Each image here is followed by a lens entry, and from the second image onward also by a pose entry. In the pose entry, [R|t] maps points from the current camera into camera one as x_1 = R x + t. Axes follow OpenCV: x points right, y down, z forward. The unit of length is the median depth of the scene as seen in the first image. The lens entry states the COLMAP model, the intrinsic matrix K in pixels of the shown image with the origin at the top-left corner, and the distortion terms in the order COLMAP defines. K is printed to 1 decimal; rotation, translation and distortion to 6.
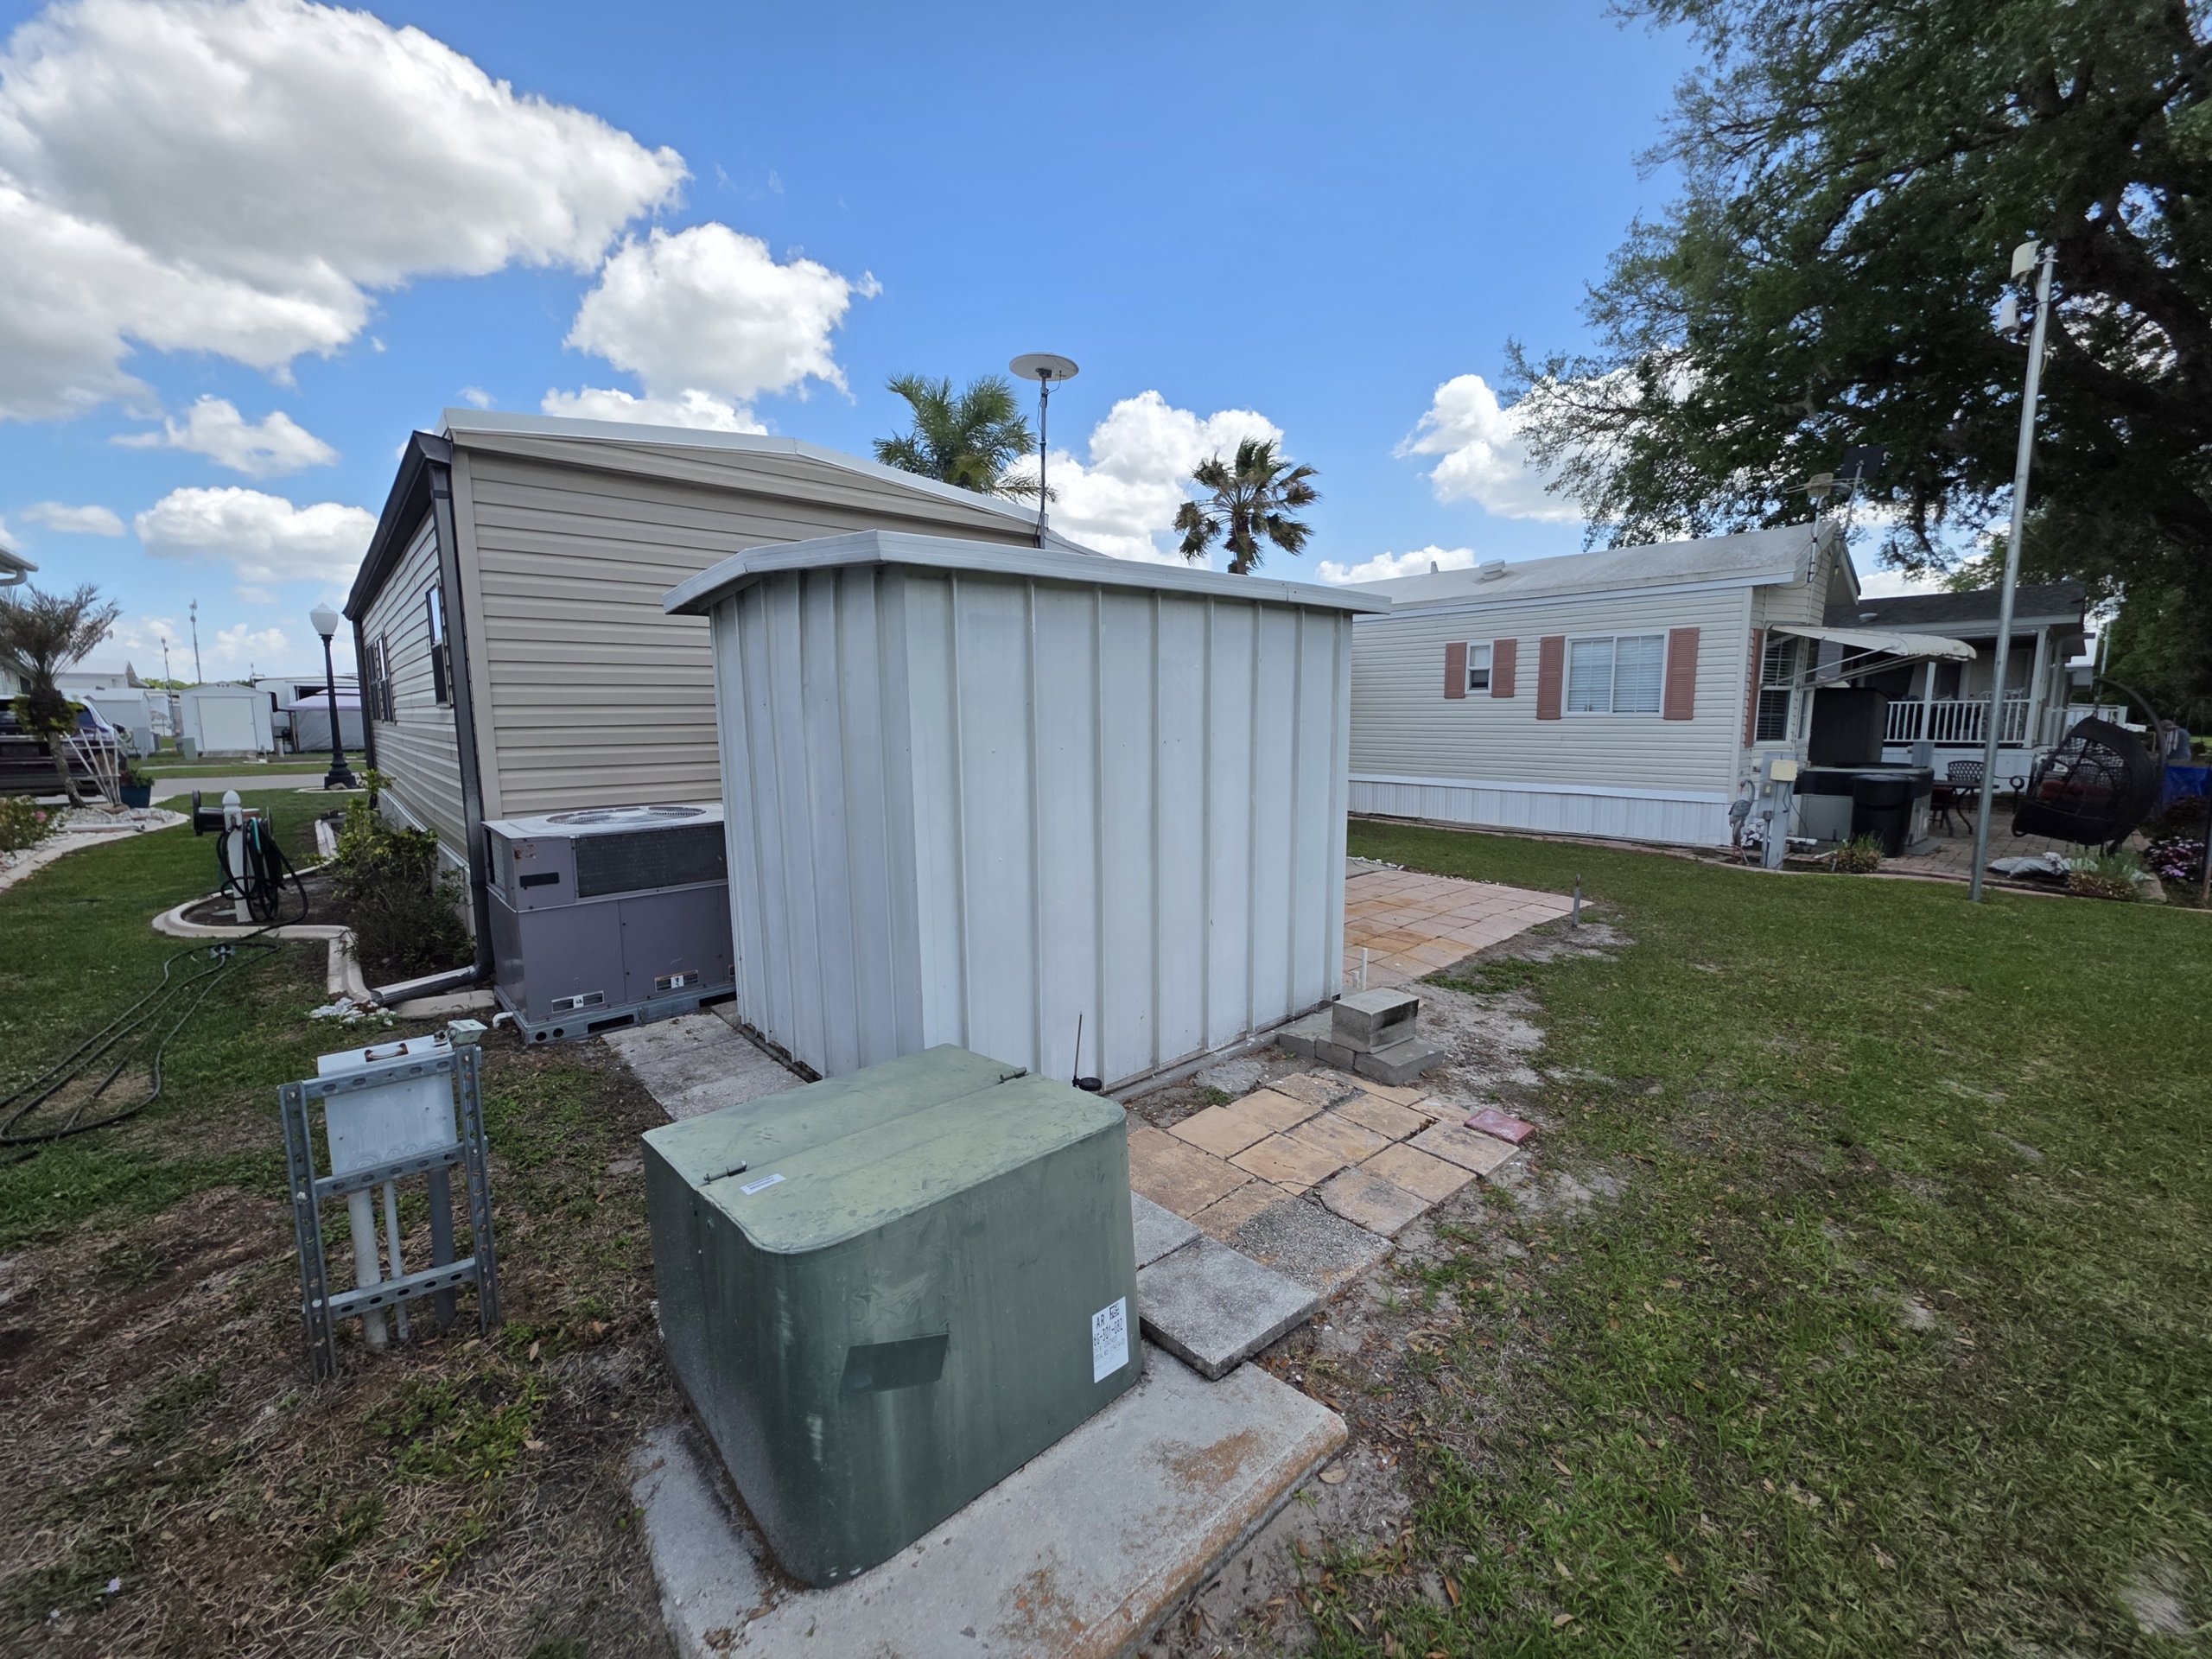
lens RADIAL K [[883.4, 0, 1104.7], [0, 883.4, 818.4], [0, 0, 1]] dist [0.001028, -0.000120]
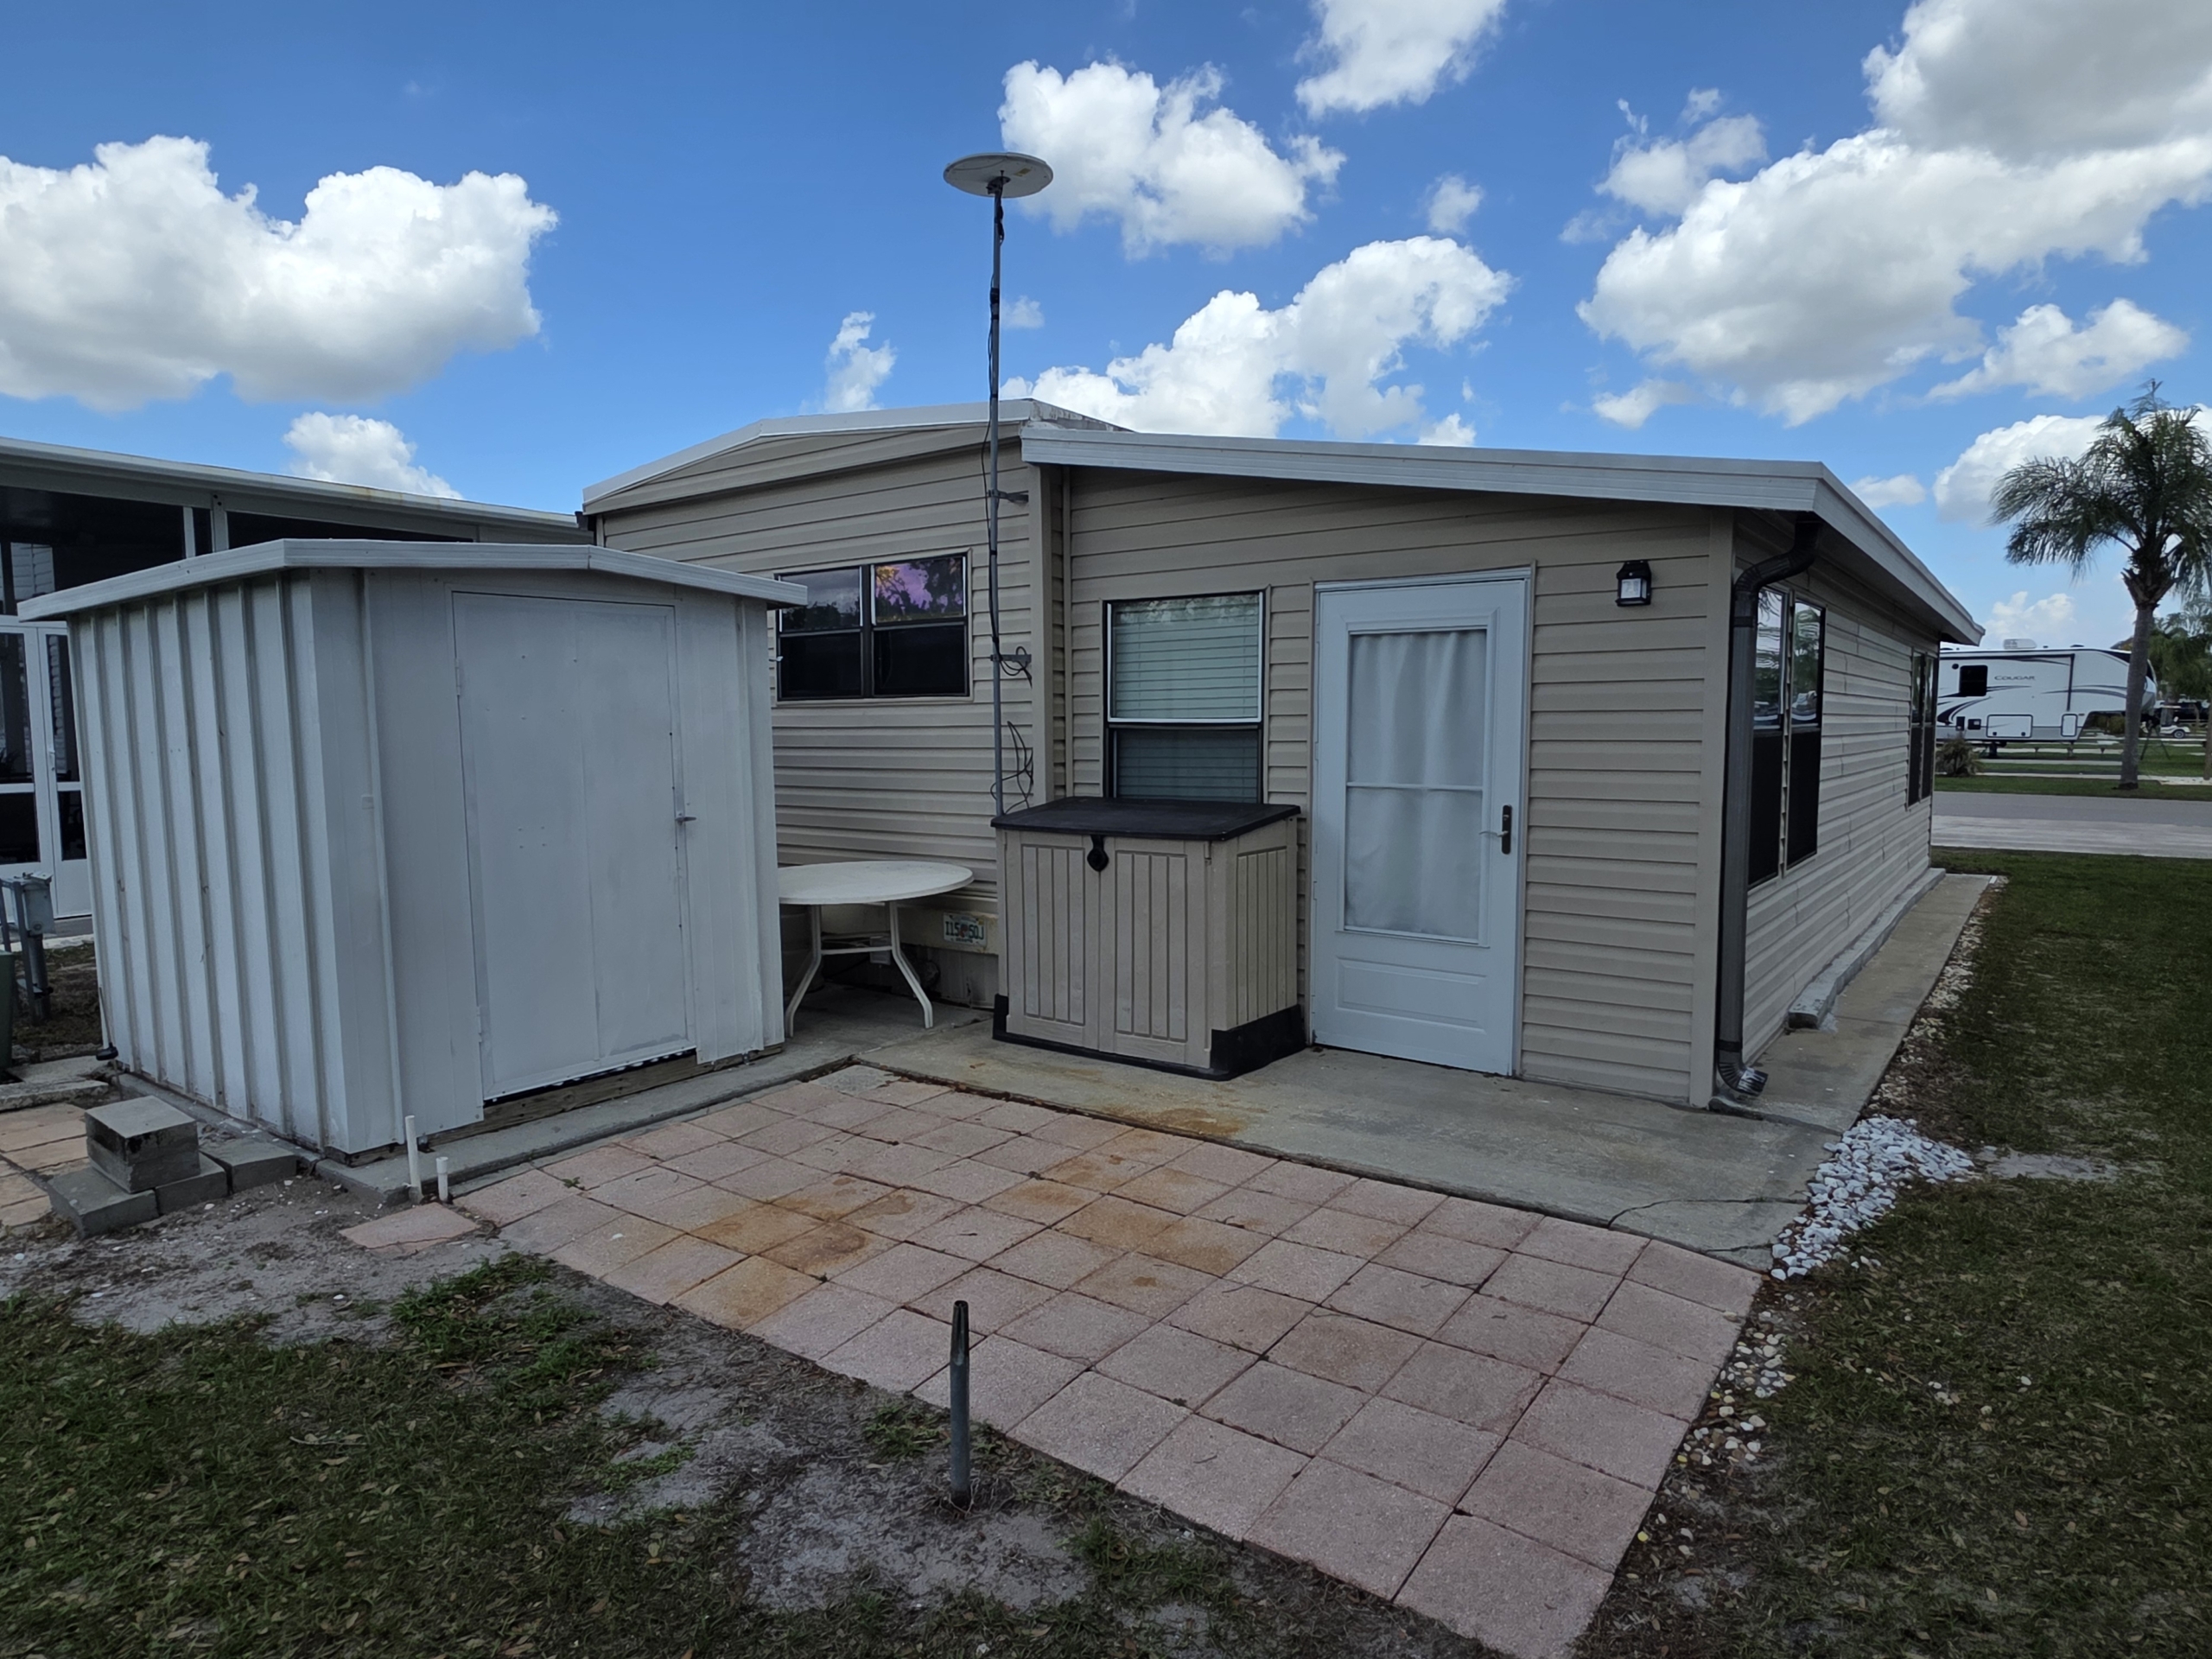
lens RADIAL K [[1326.2, 0, 1106.0], [0, 1326.2, 829.5], [0, 0, 1]] dist [-0.003625, -0.001678]
pose [[0.203944, 0.081510, -0.975583, 1.126542], [-0.117052, 0.991409, 0.058363, -0.134338], [0.971960, 0.102291, 0.211733, 1.137442]]
